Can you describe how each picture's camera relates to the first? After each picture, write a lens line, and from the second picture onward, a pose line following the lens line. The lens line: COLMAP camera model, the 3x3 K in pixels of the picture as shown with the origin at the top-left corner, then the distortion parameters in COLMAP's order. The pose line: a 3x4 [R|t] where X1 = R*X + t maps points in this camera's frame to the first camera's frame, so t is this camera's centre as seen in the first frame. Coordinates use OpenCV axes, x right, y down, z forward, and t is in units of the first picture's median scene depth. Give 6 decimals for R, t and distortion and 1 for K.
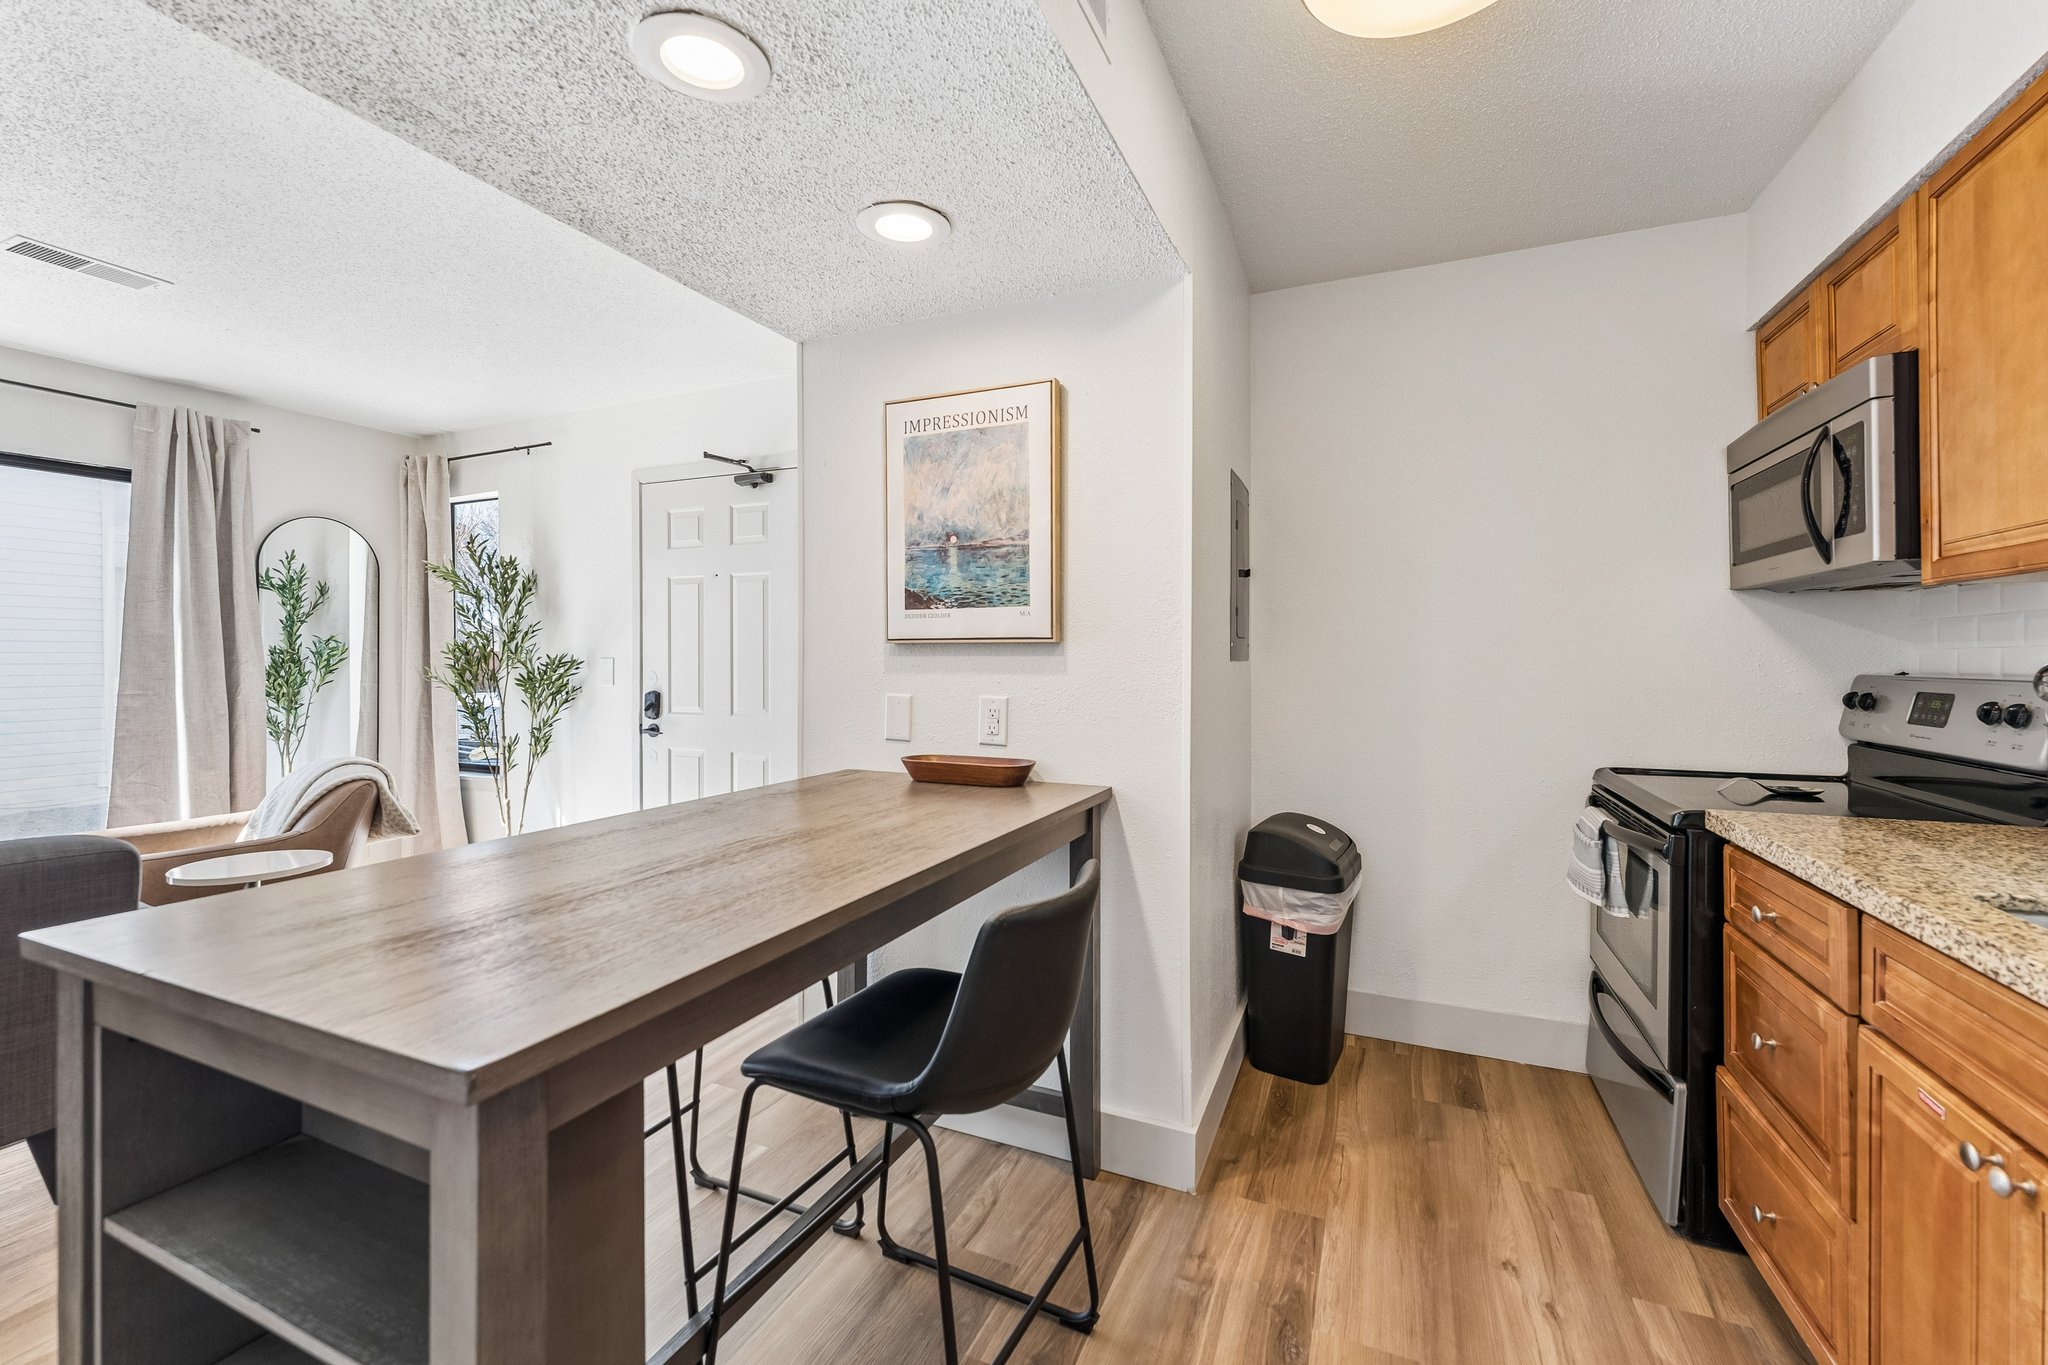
lens RADIAL K [[843.3, 0, 1017.4], [0, 843.3, 666.5], [0, 0, 1]] dist [-0.000629, -0.000056]
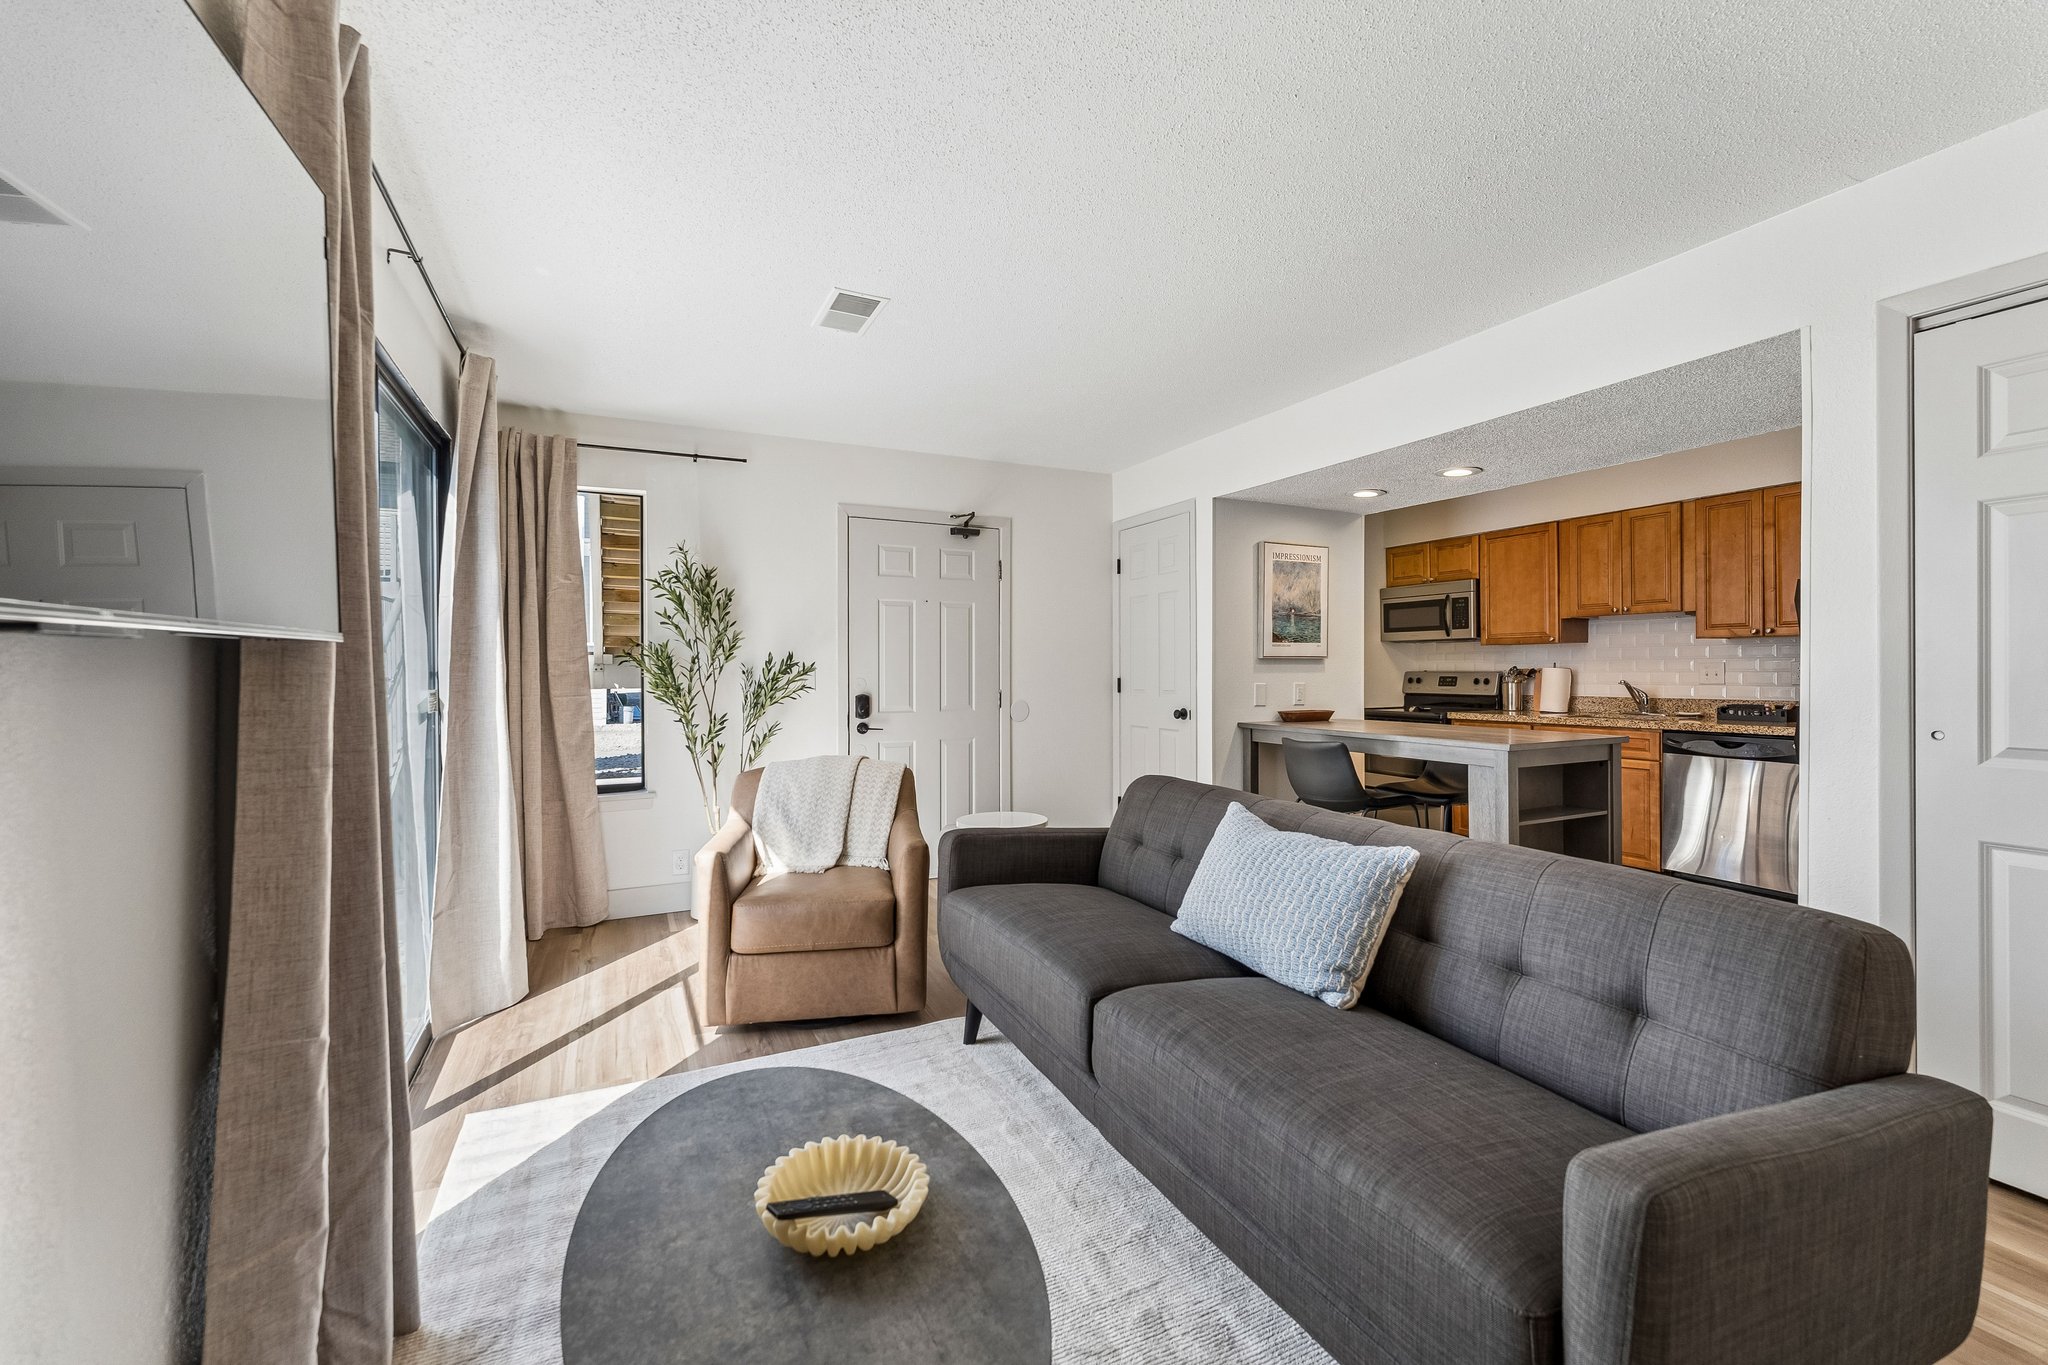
lens RADIAL K [[825.3, 0, 1026.2], [0, 825.3, 670.4], [0, 0, 1]] dist [-0.000538, -0.000091]
pose [[0.650921, -0.004303, 0.759133, -2.137377], [0.010277, 0.999942, -0.003144, 0.002016], [-0.759076, 0.009848, 0.650927, 0.139117]]
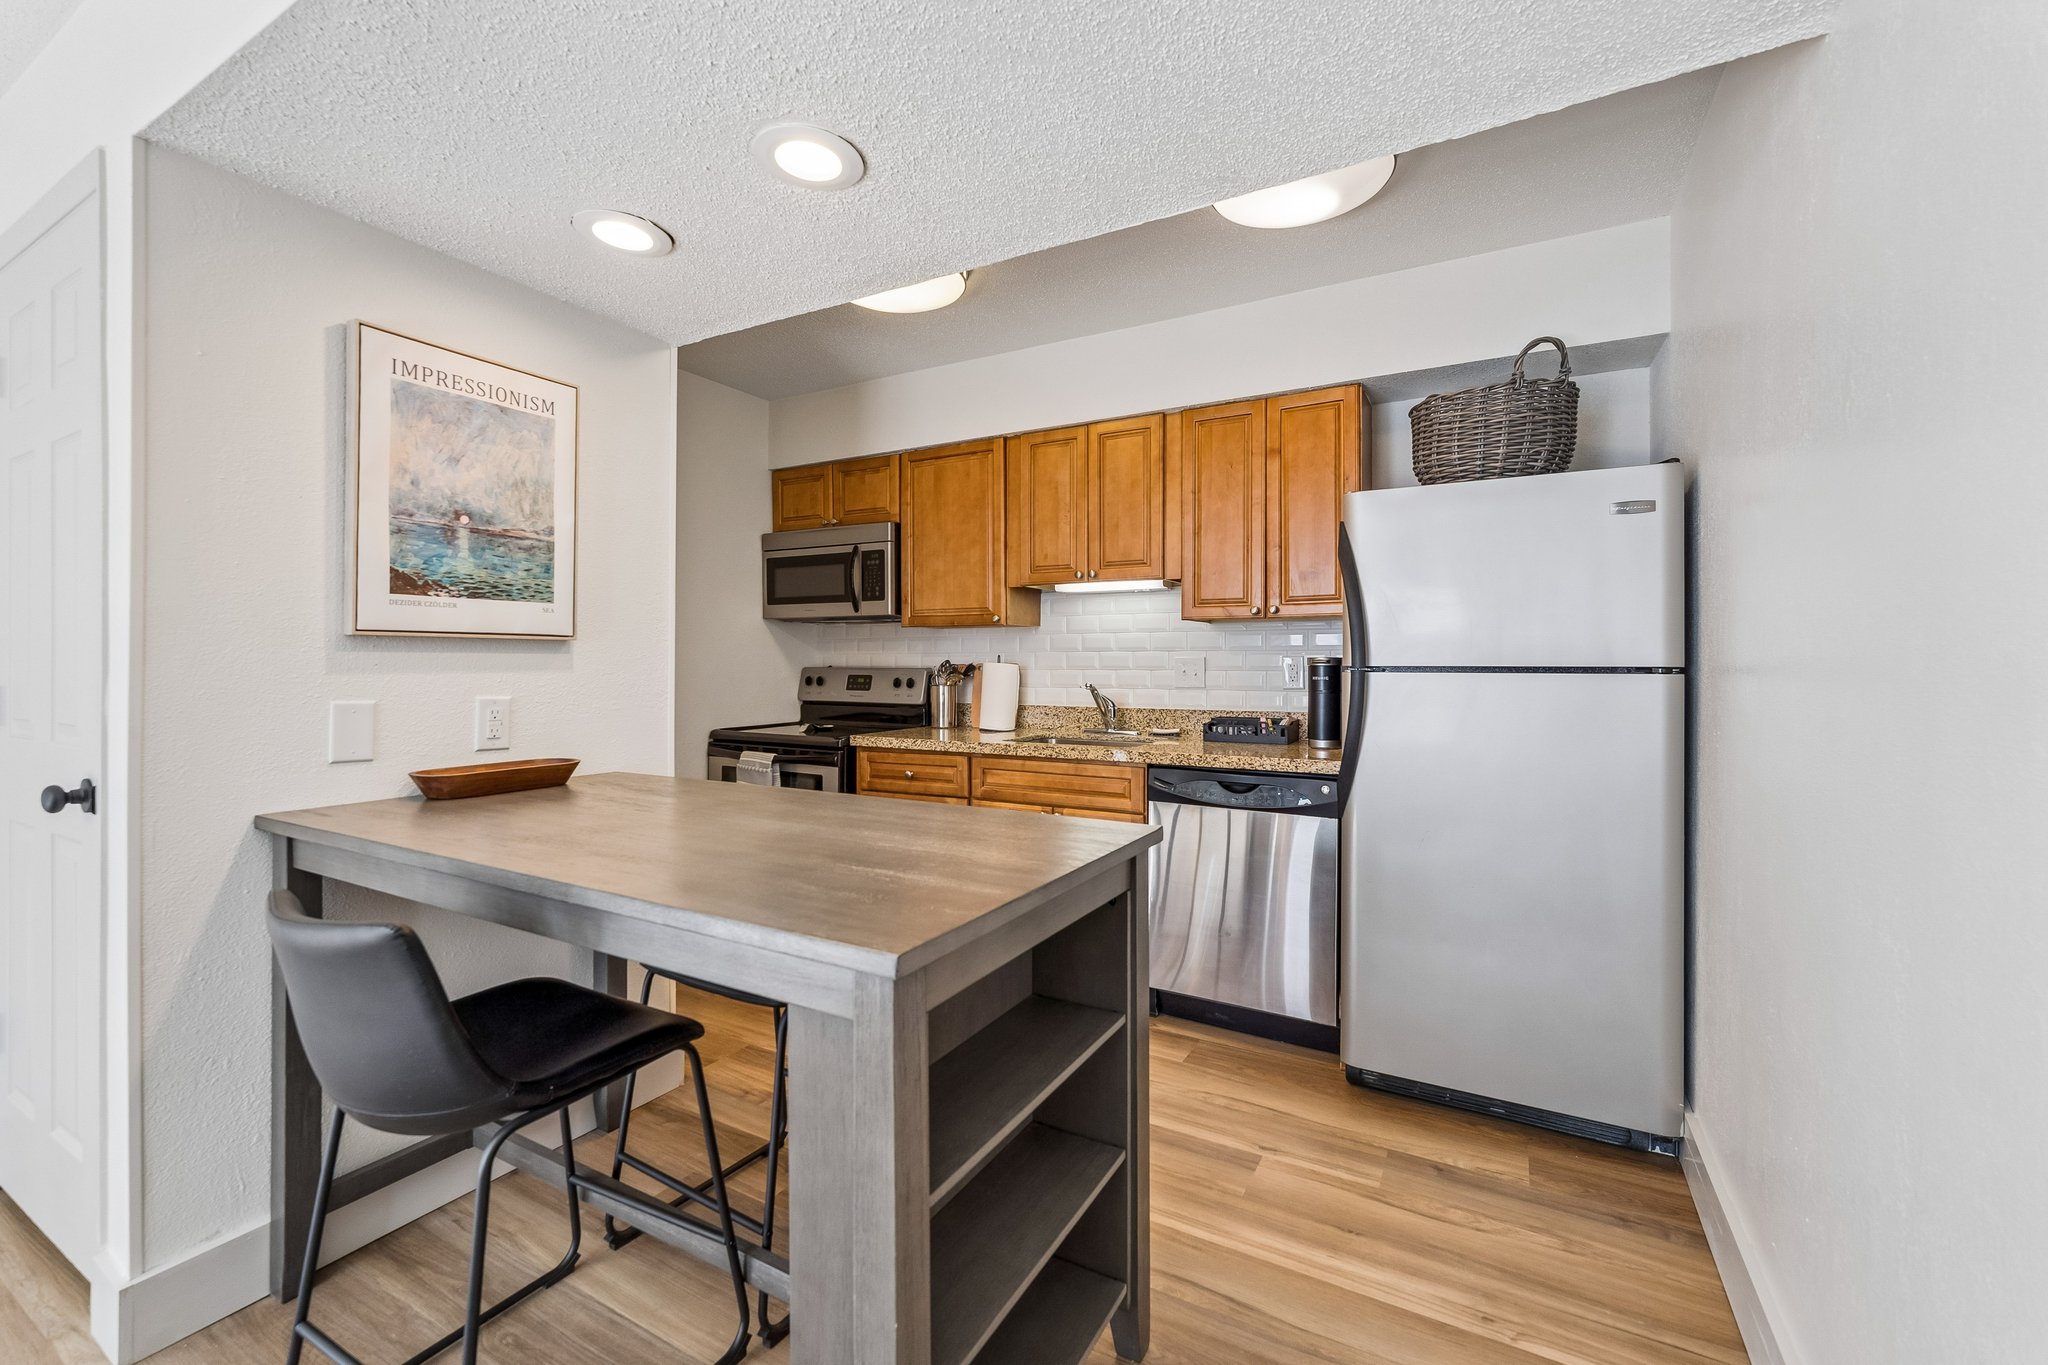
lens RADIAL K [[843.3, 0, 1017.4], [0, 843.3, 666.5], [0, 0, 1]] dist [-0.000629, -0.000056]
pose [[0.102473, -0.006762, 0.994713, -0.889522], [0.004998, 0.999968, 0.006283, -0.000466], [-0.994723, 0.004328, 0.102503, 0.338808]]
